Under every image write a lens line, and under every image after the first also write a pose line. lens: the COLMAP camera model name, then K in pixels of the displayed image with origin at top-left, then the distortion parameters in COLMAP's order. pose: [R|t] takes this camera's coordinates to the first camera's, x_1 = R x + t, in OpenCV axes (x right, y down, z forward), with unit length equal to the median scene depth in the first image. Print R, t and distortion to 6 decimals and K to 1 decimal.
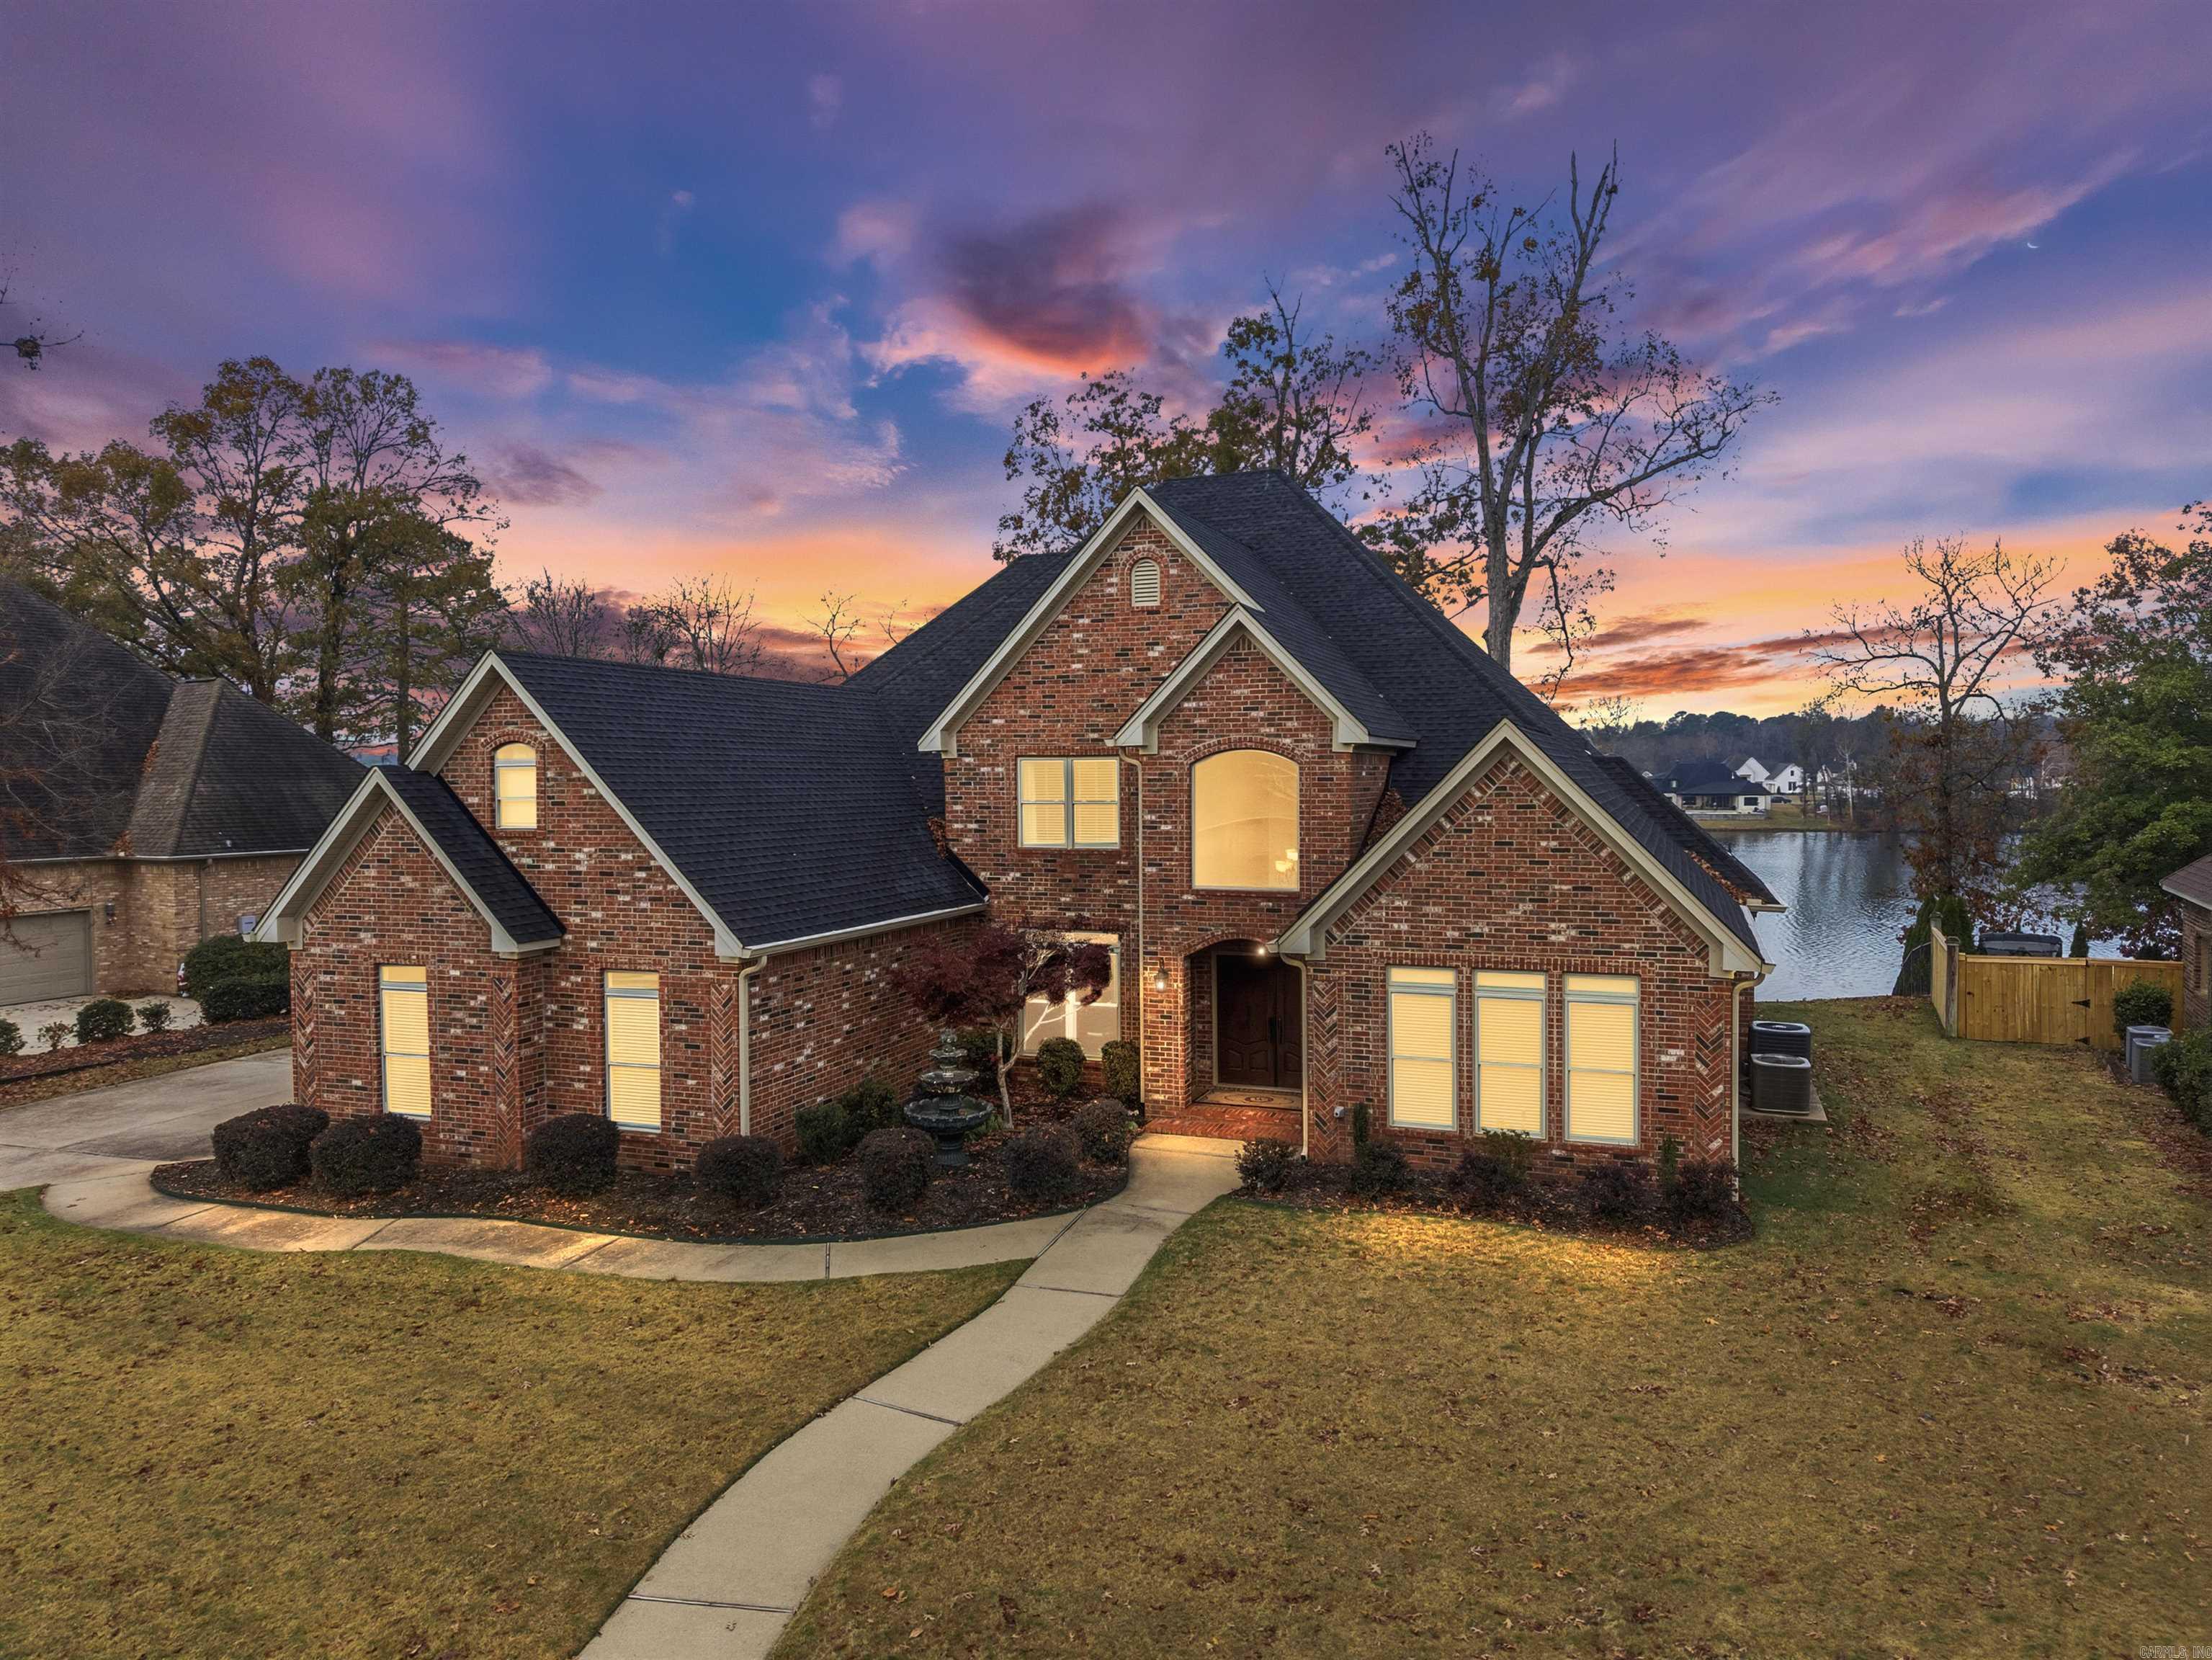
lens RADIAL K [[1488.5, 0, 1106.0], [0, 1488.5, 830.0], [0, 0, 1]] dist [0.032906, -0.037534]
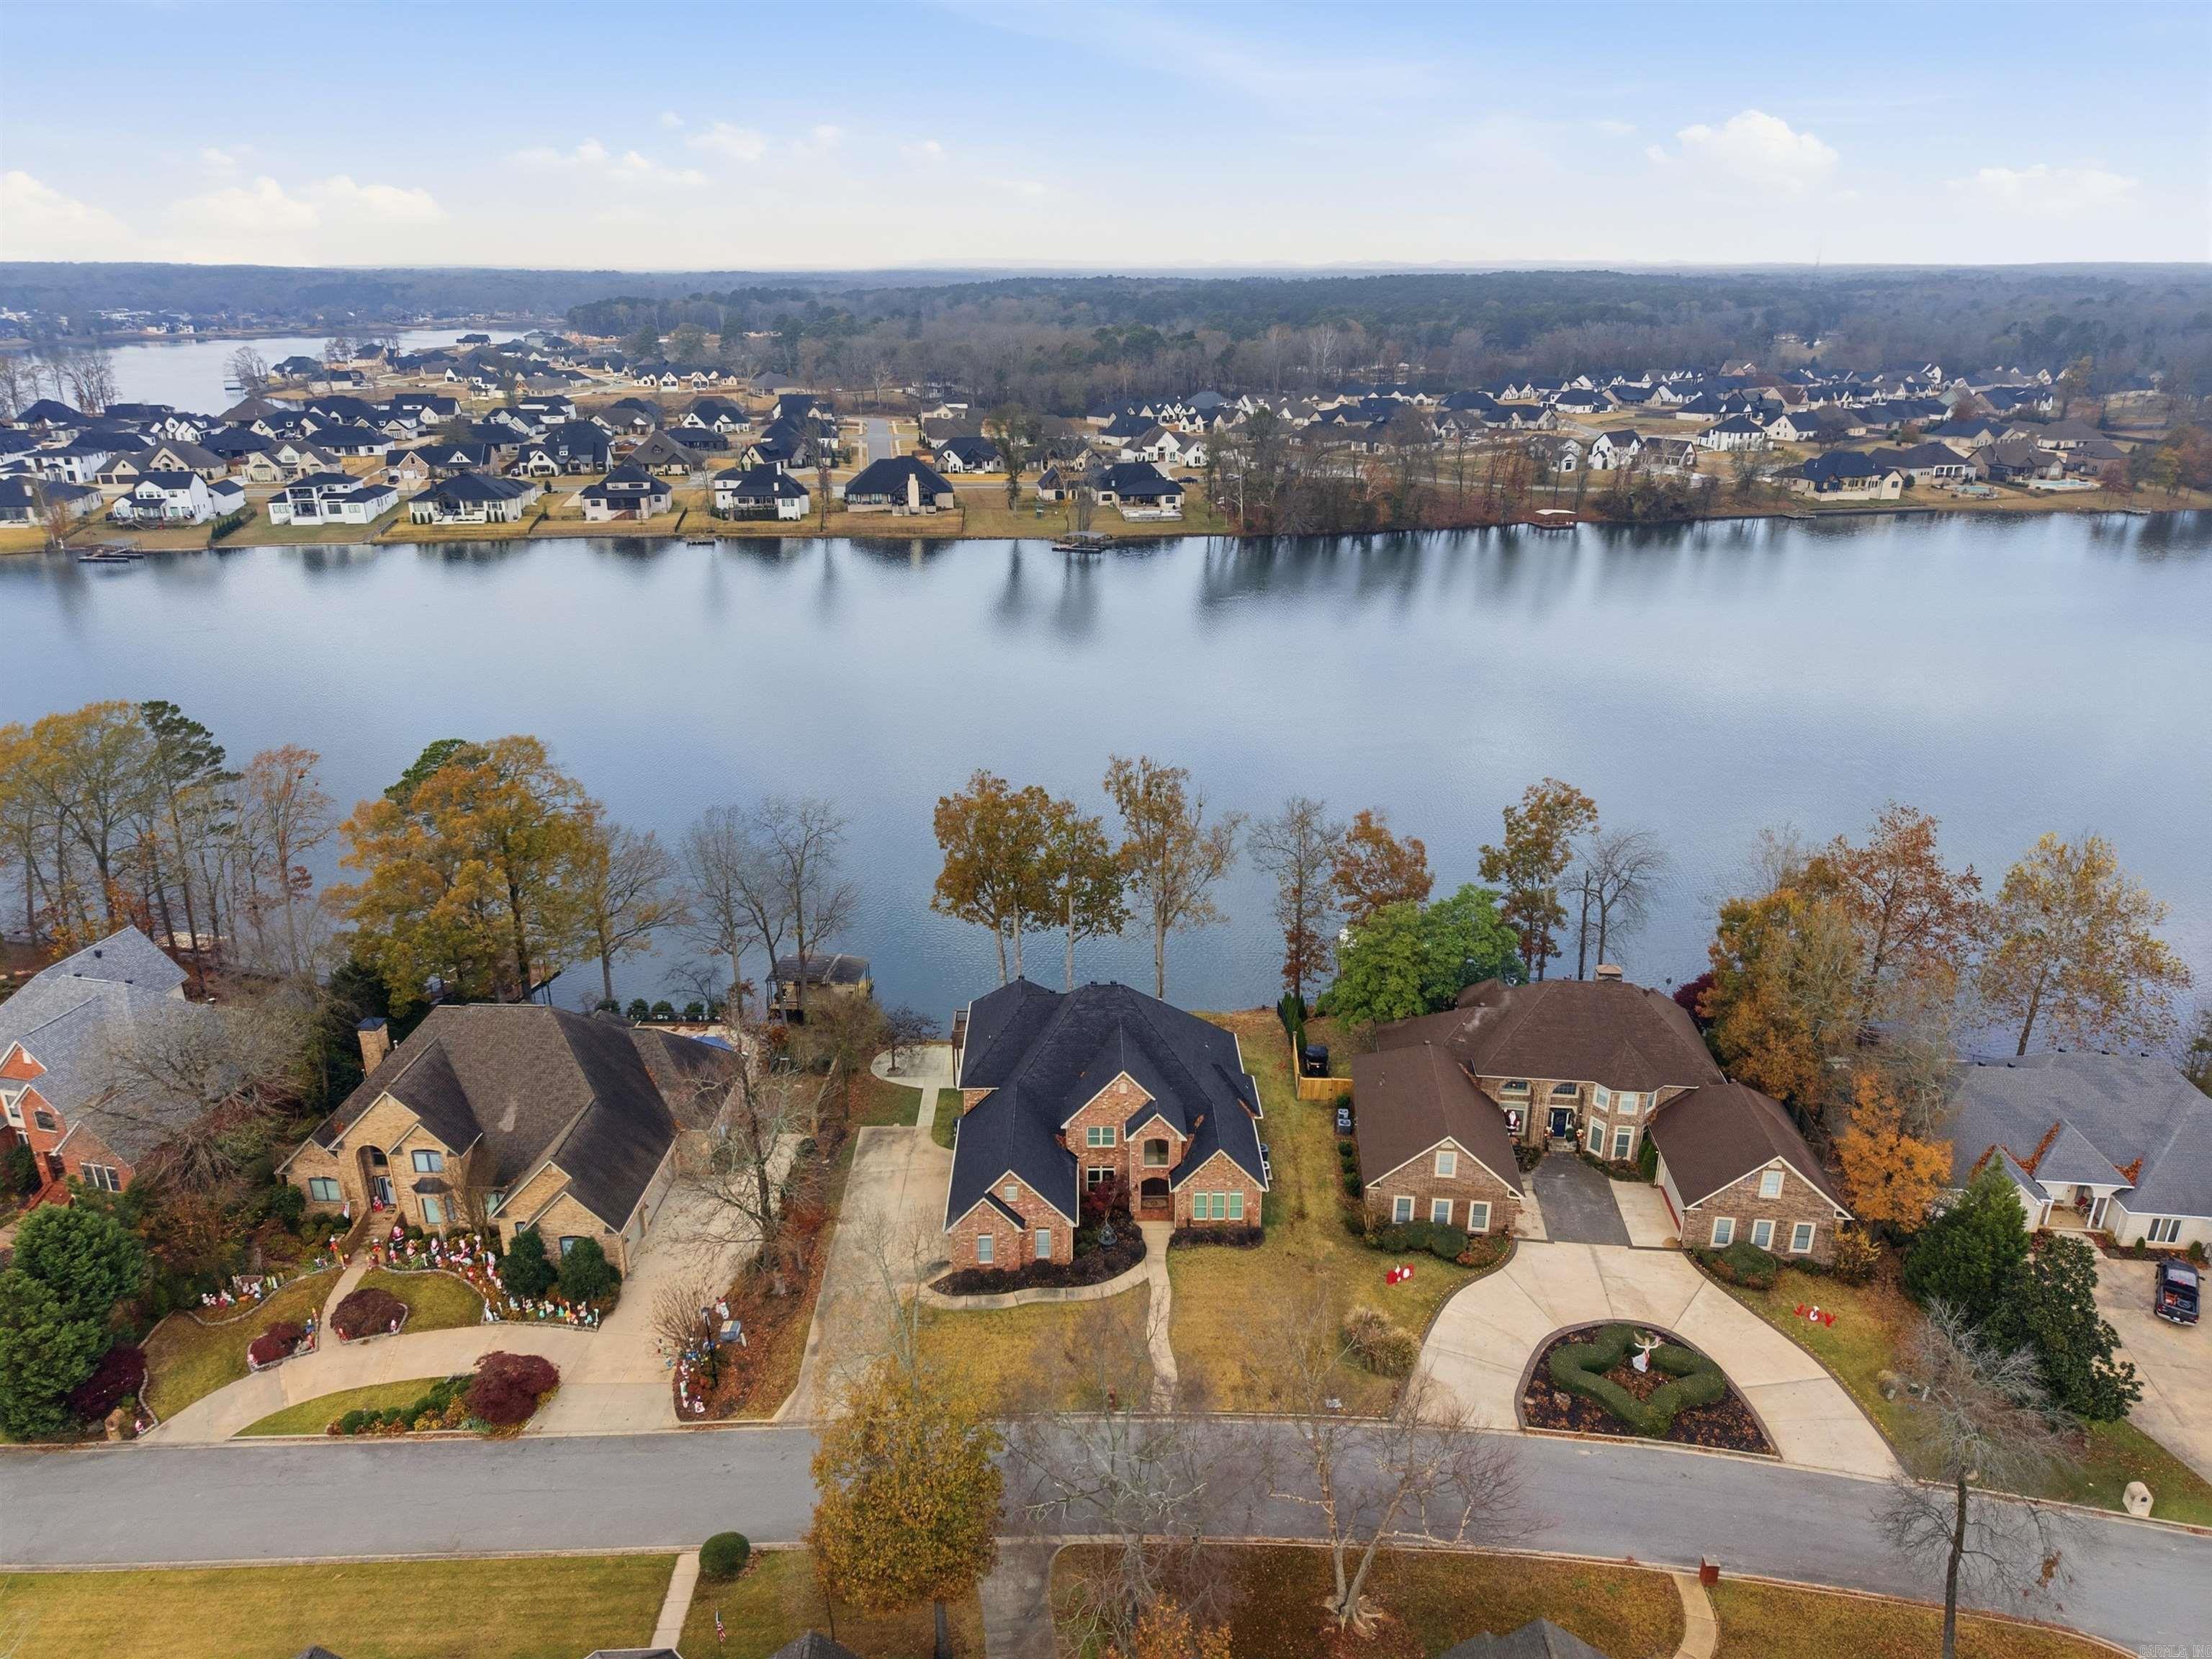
lens RADIAL K [[1542.7, 0, 1106.0], [0, 1542.7, 829.5], [0, 0, 1]] dist [-0.001968, -0.010249]
pose [[0.925681, -0.130891, 0.354940, -1.654634], [0.009101, 0.945670, 0.325001, -2.588706], [-0.378196, -0.297618, 0.876580, -2.837521]]
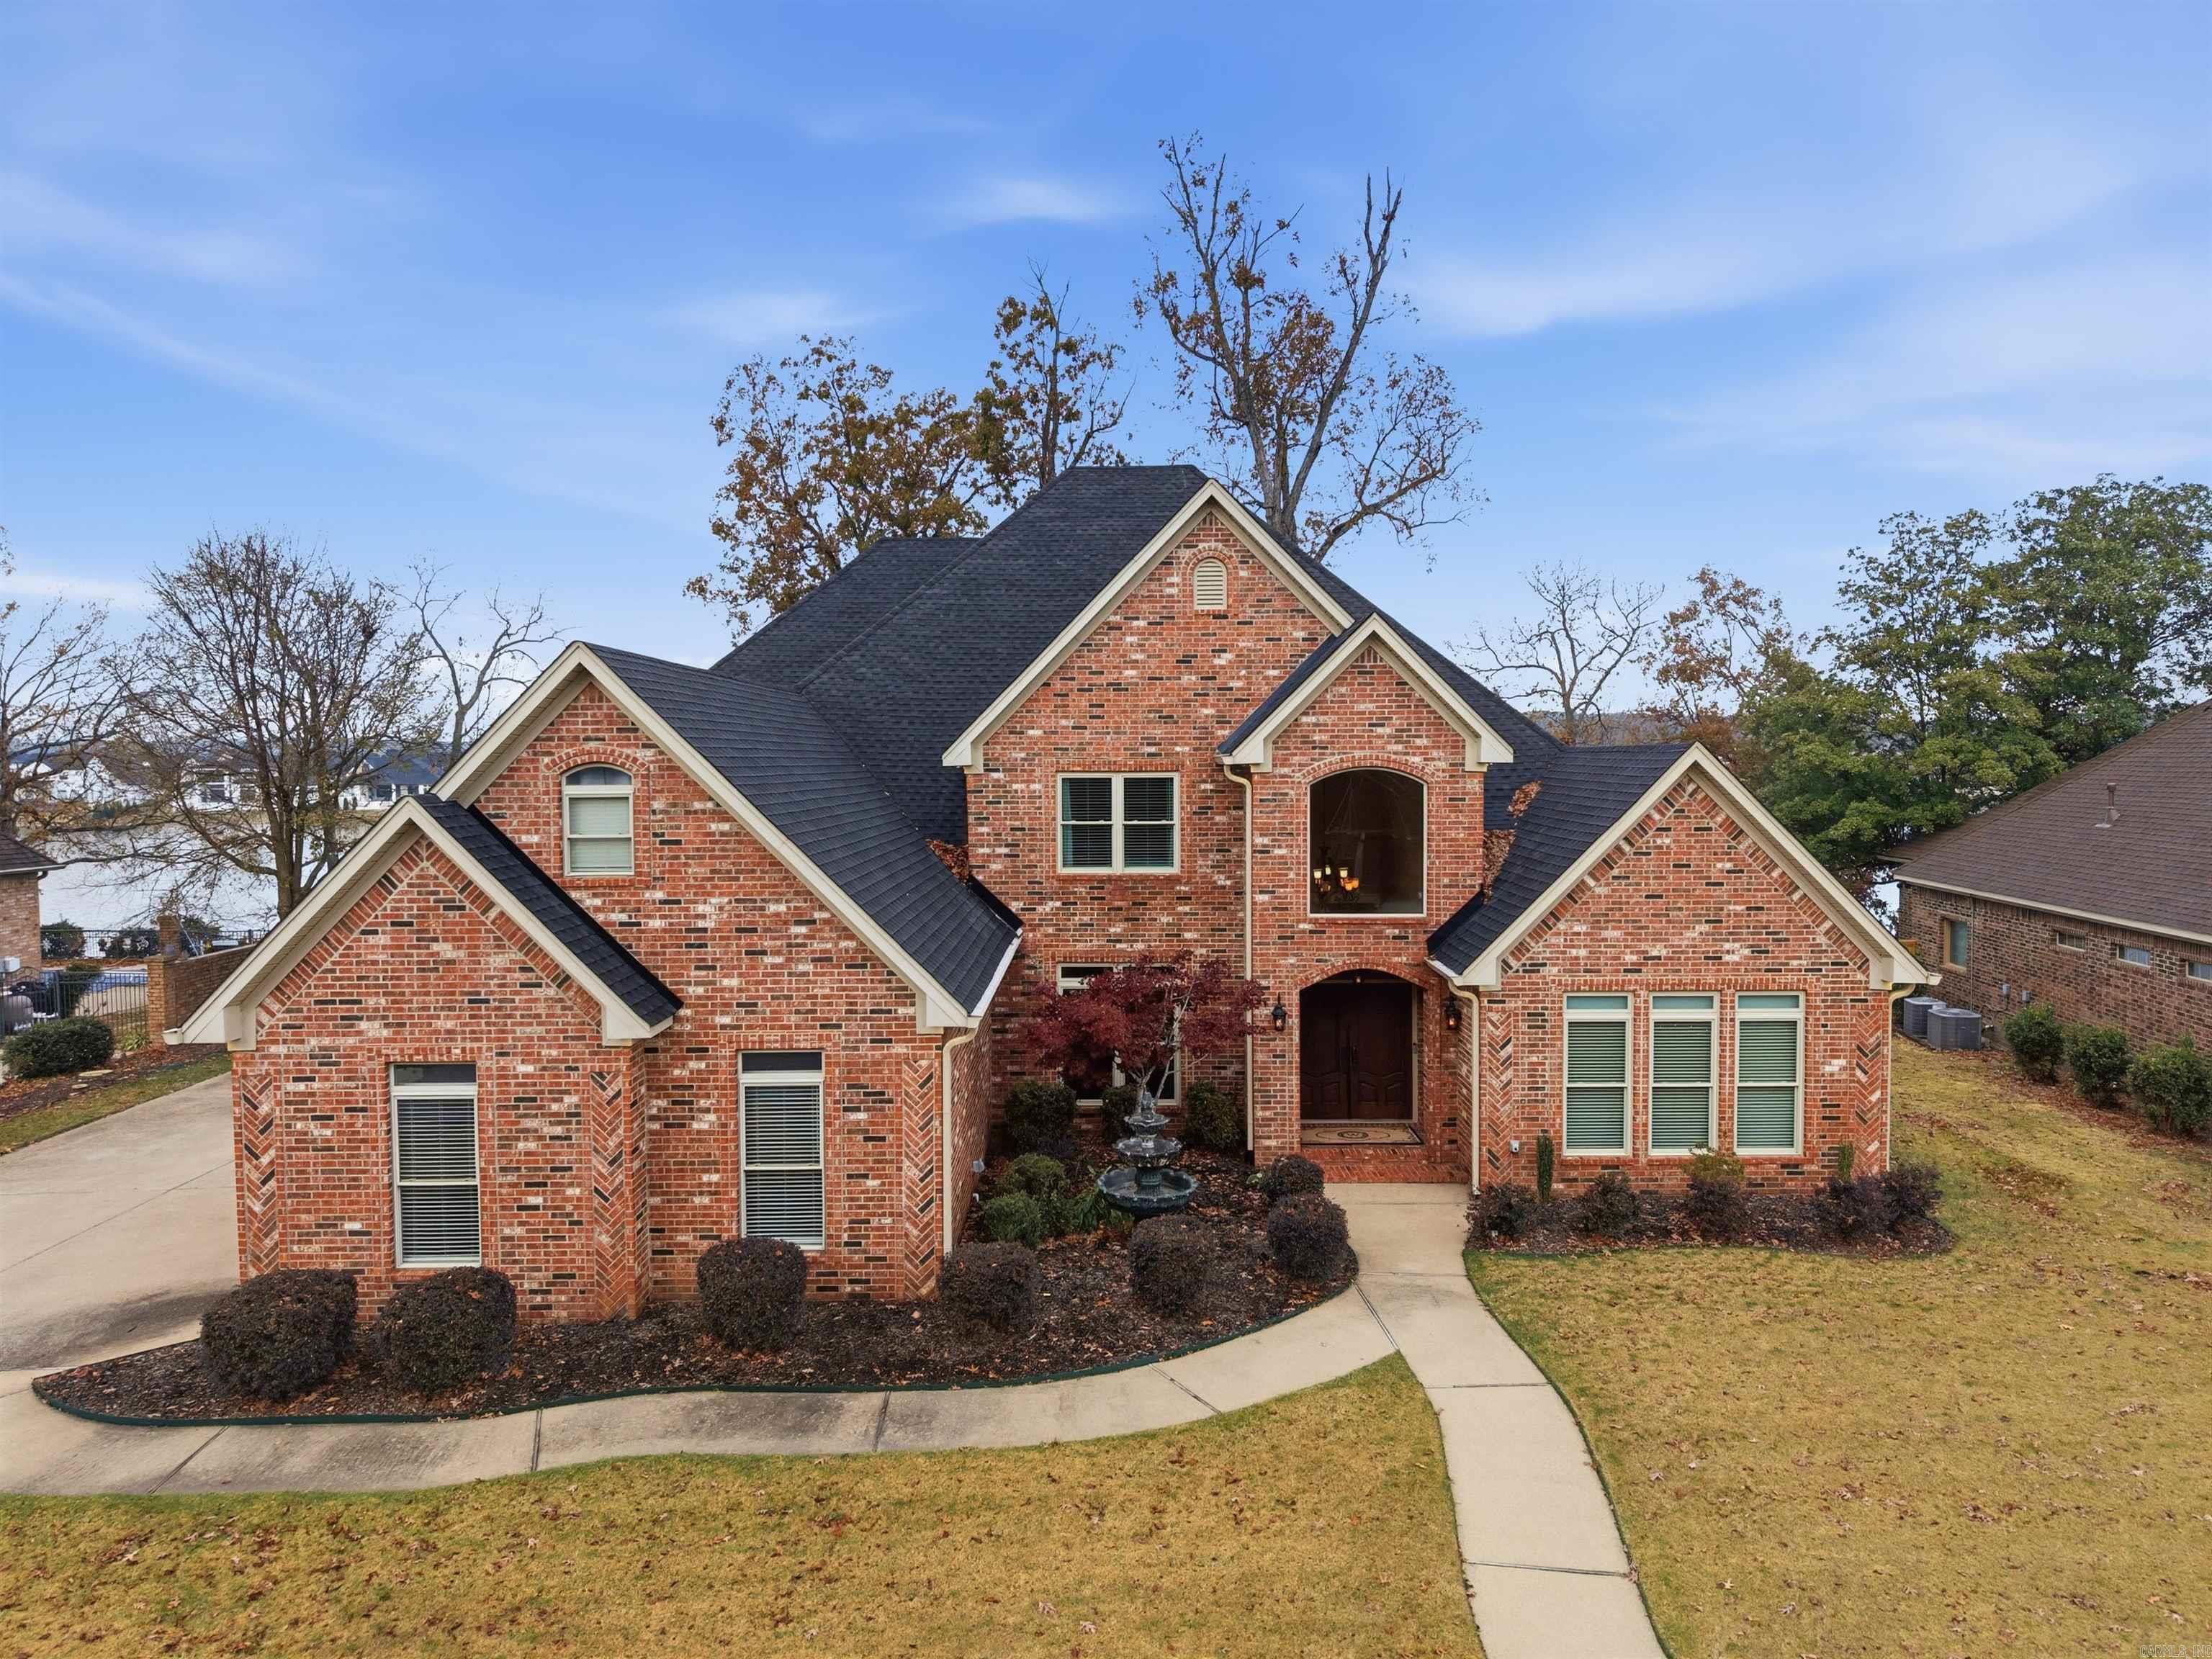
lens RADIAL K [[1488.3, 0, 1106.0], [0, 1488.3, 829.5], [0, 0, 1]] dist [0.032906, -0.037534]
pose [[0.932957, -0.016219, 0.359621, -0.443123], [0.012916, 0.999849, 0.011585, -0.031069], [-0.359755, -0.006164, 0.933026, 0.195524]]
